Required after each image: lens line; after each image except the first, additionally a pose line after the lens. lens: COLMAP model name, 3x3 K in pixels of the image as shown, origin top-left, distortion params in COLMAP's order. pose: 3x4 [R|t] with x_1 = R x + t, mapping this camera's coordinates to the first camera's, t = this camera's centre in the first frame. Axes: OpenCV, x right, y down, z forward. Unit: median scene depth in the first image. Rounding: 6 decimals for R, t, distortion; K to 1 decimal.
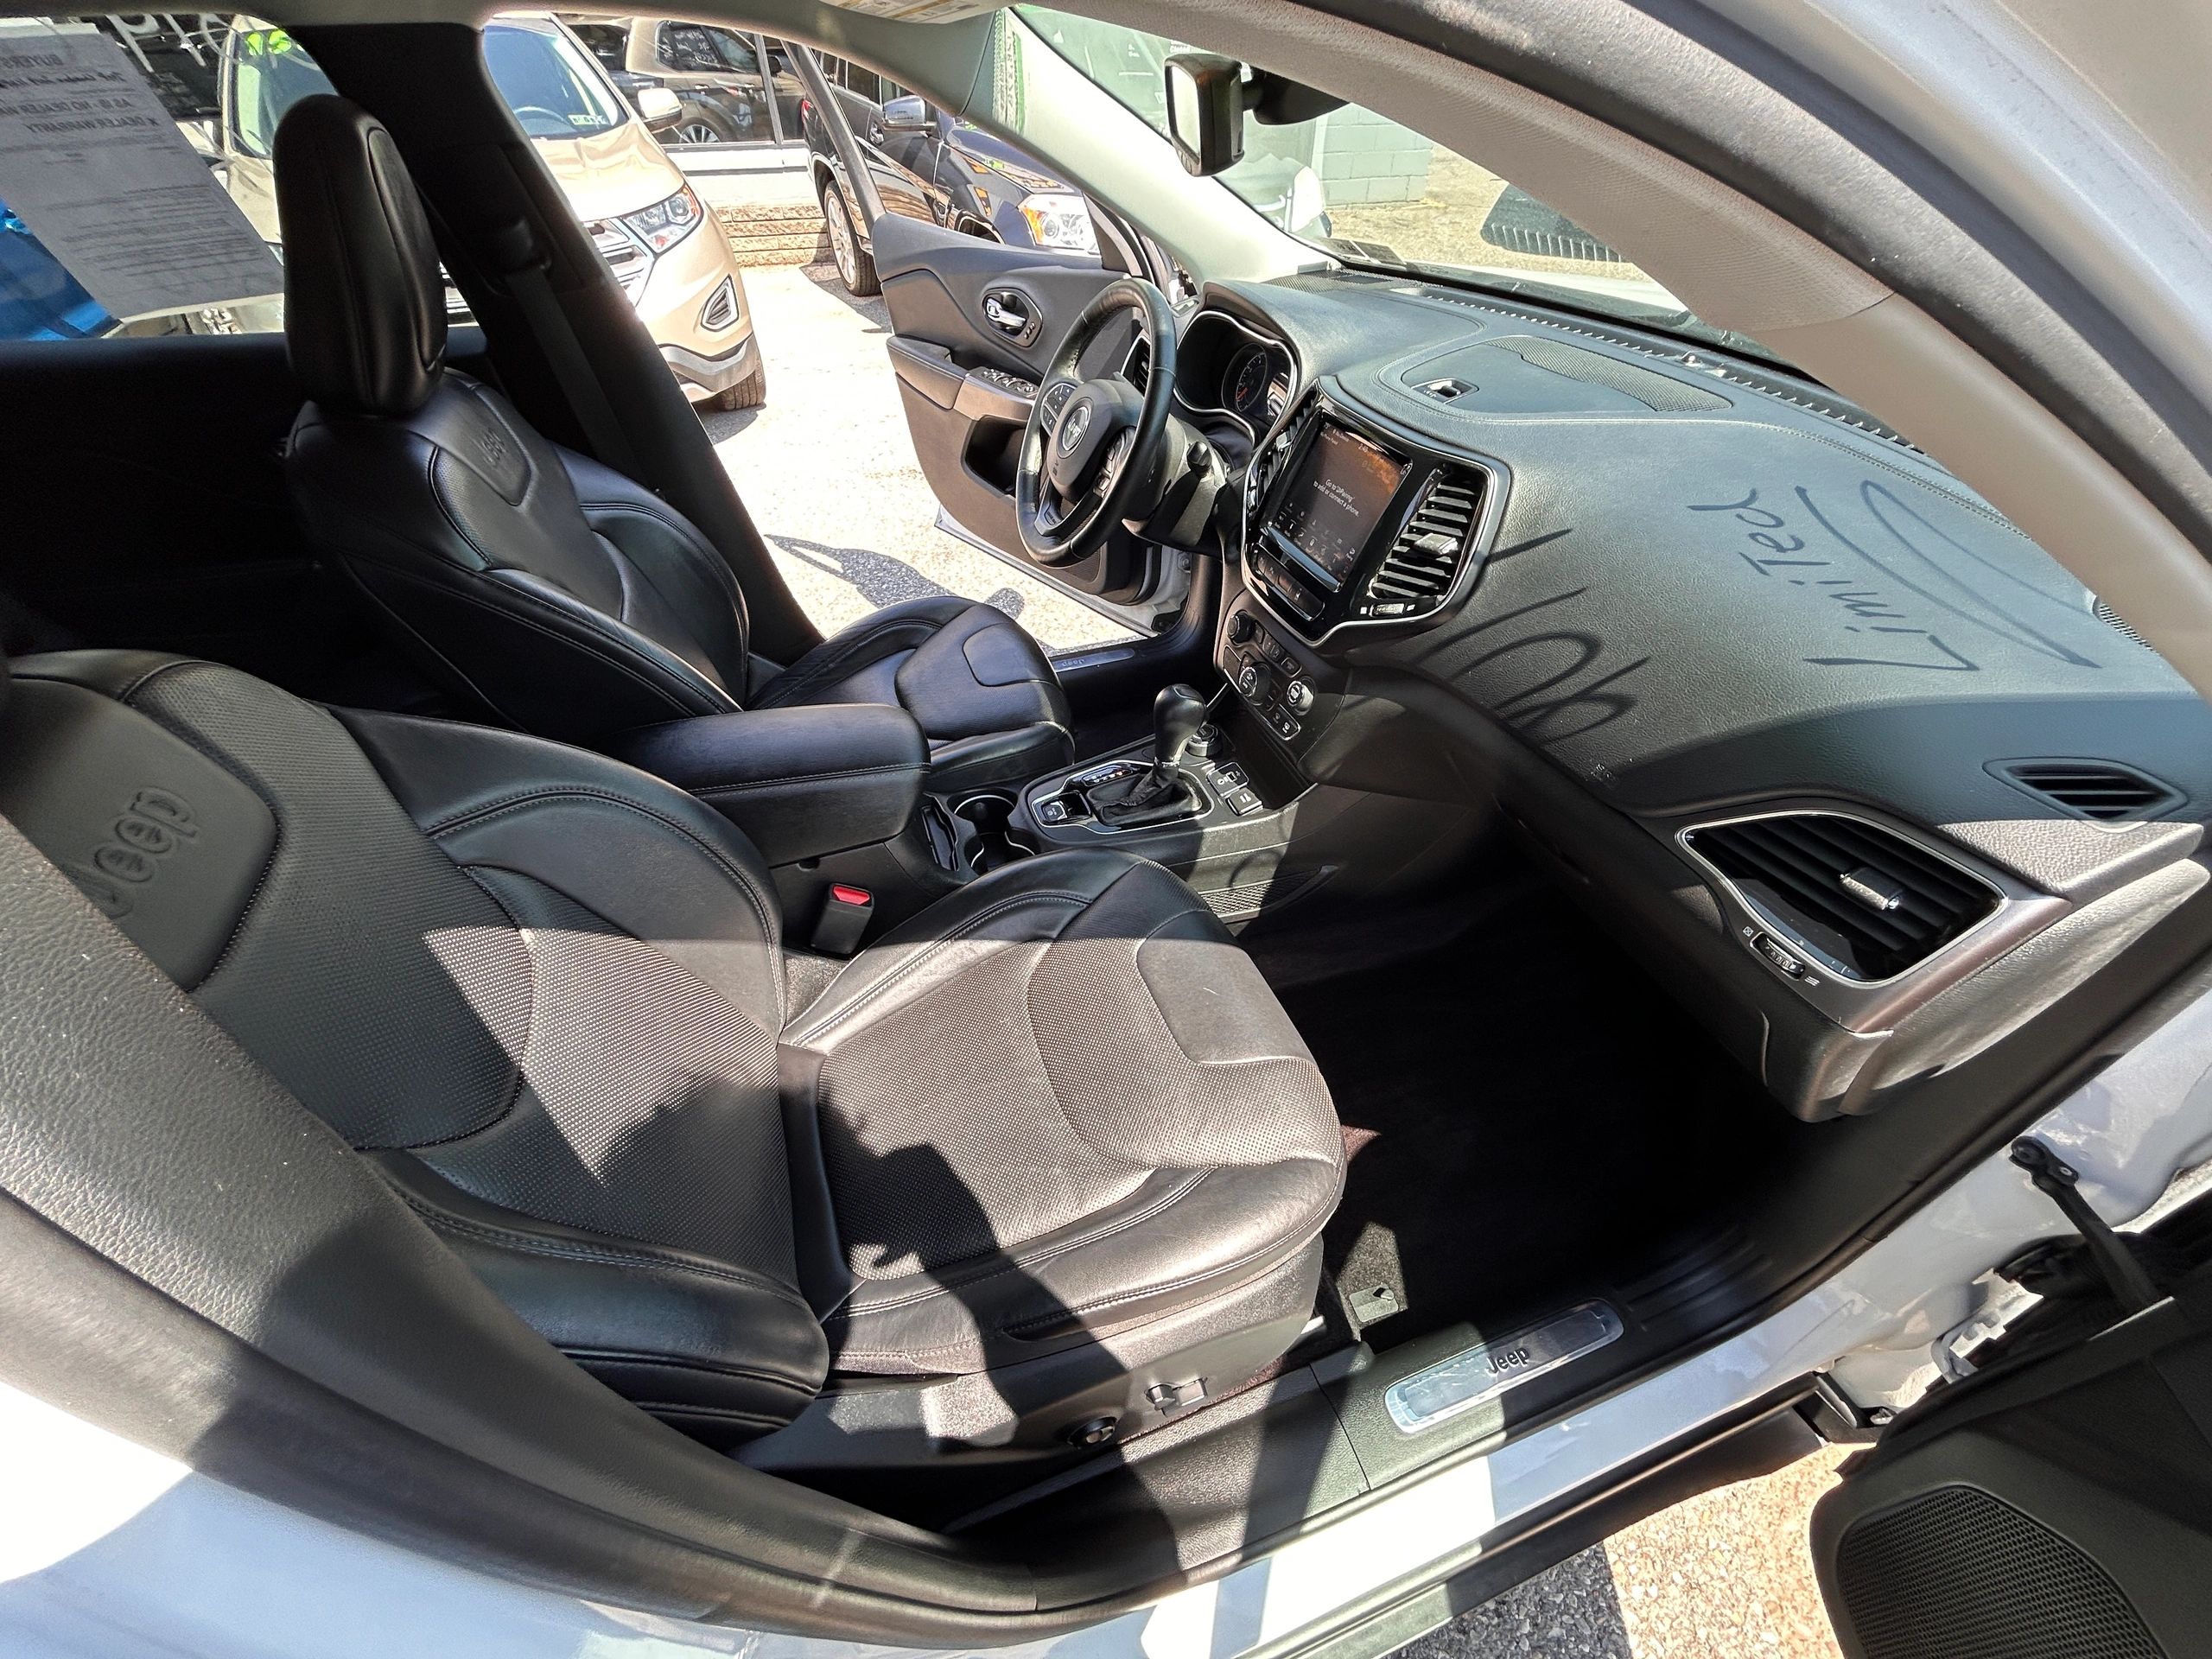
lens RADIAL K [[896.6, 0, 1092.9], [0, 896.6, 825.0], [0, 0, 1]] dist [-0.008411, 0.002143]
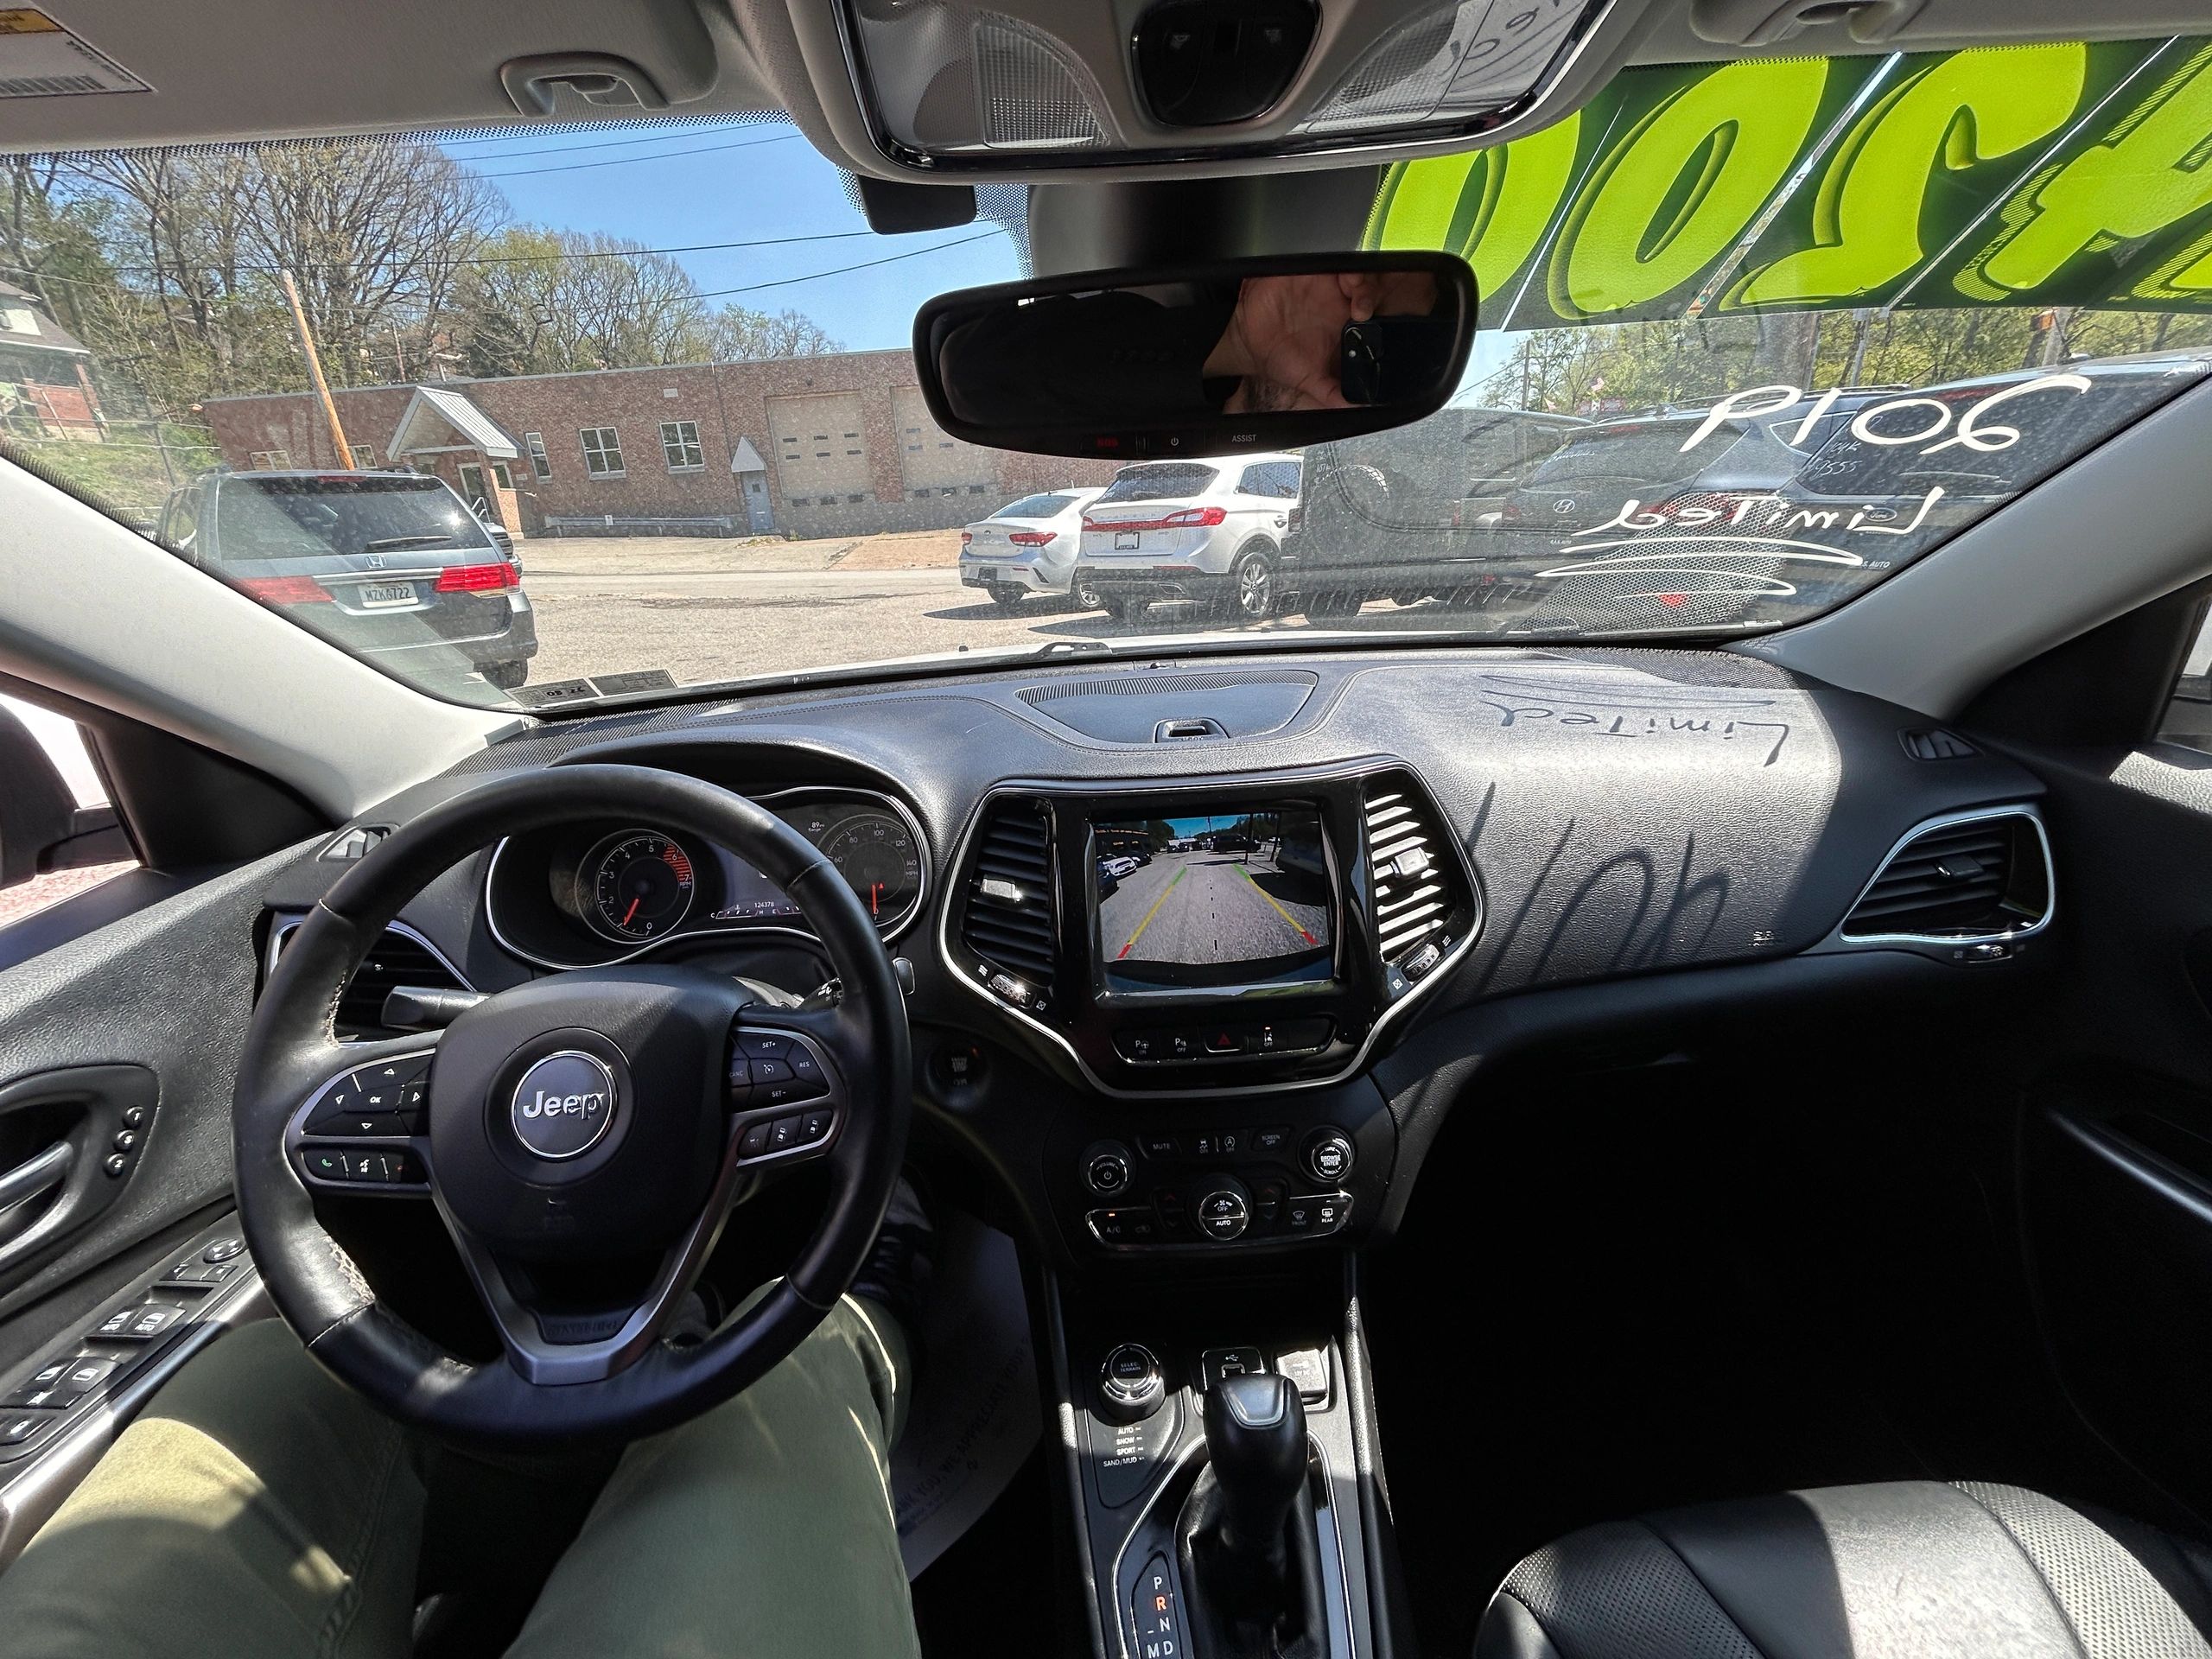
lens RADIAL K [[896.6, 0, 1113.3], [0, 896.6, 819.9], [0, 0, 1]] dist [-0.008411, 0.002143]
pose [[0.332458, -0.306830, 0.891811, -0.347199], [0.661543, 0.749821, 0.011361, -0.474226], [-0.672185, 0.586194, 0.452266, 0.729419]]
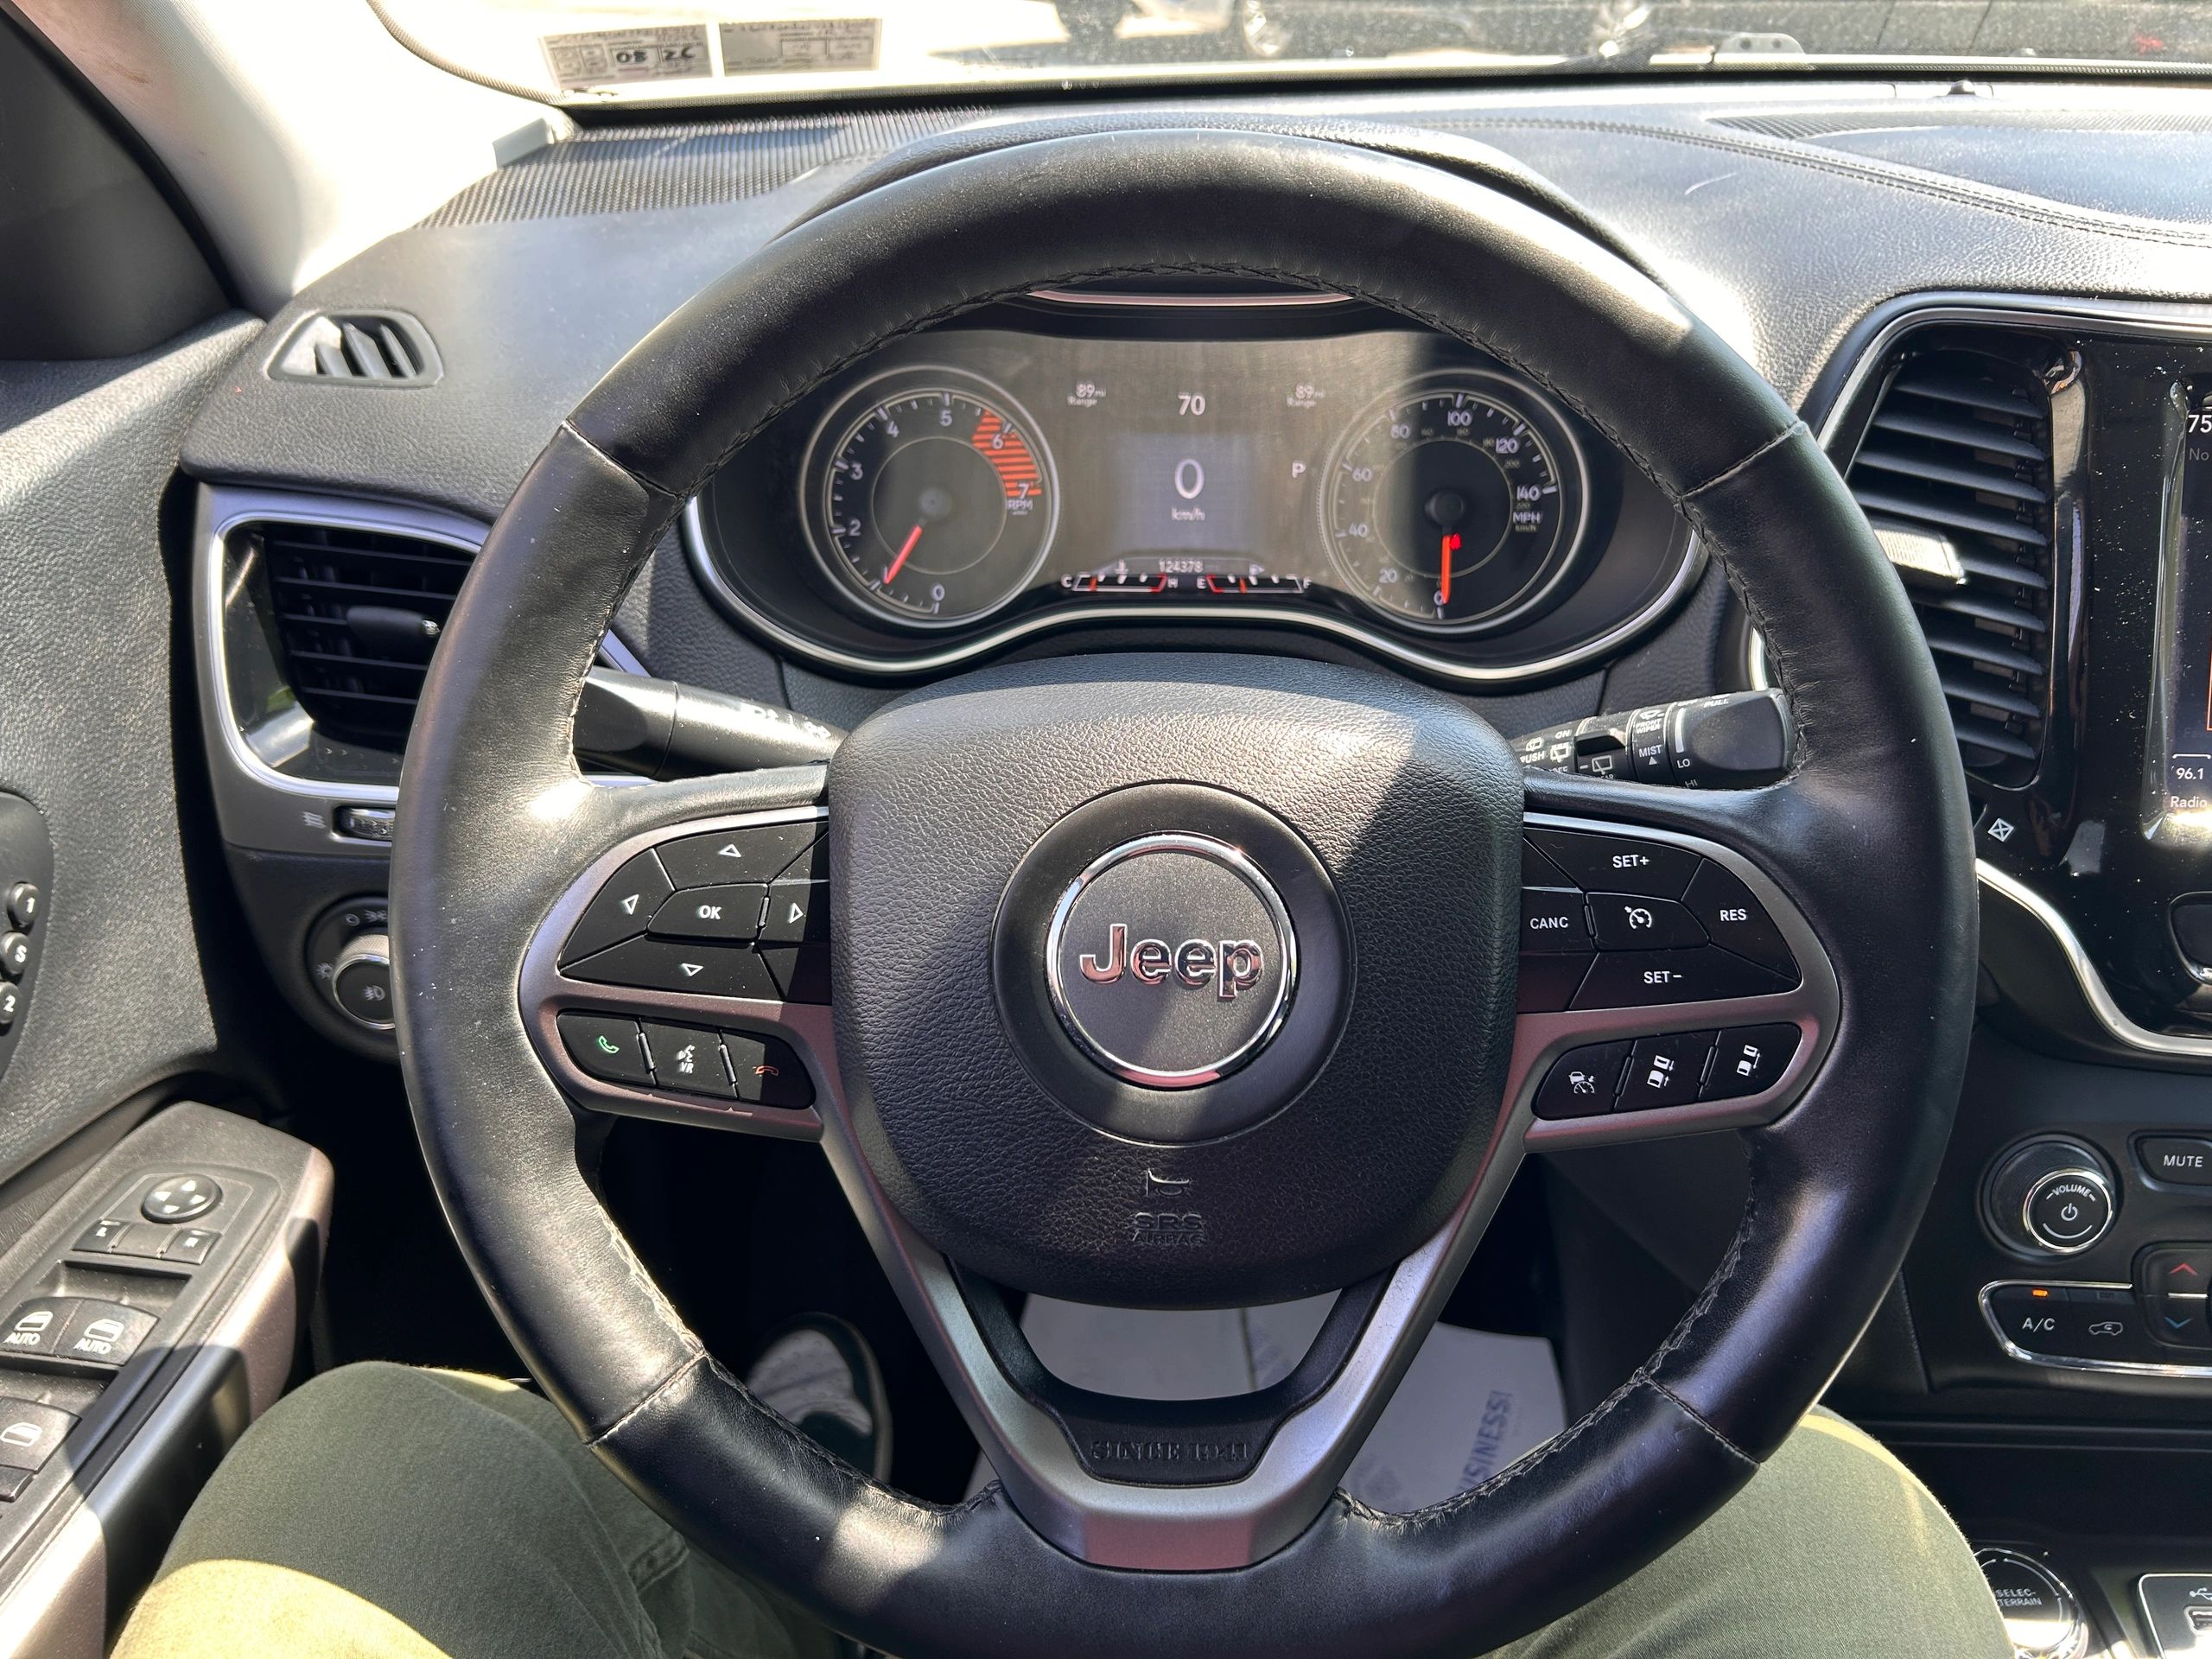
lens RADIAL K [[1669.5, 0, 1107.0], [0, 1669.5, 837.2], [0, 0, 1]] dist [0.022384, -0.023164]
pose [[0.400459, -0.438677, 0.804484, -0.362462], [0.604299, 0.786407, 0.128009, -0.658171], [-0.688807, 0.434887, 0.580016, 1.071510]]
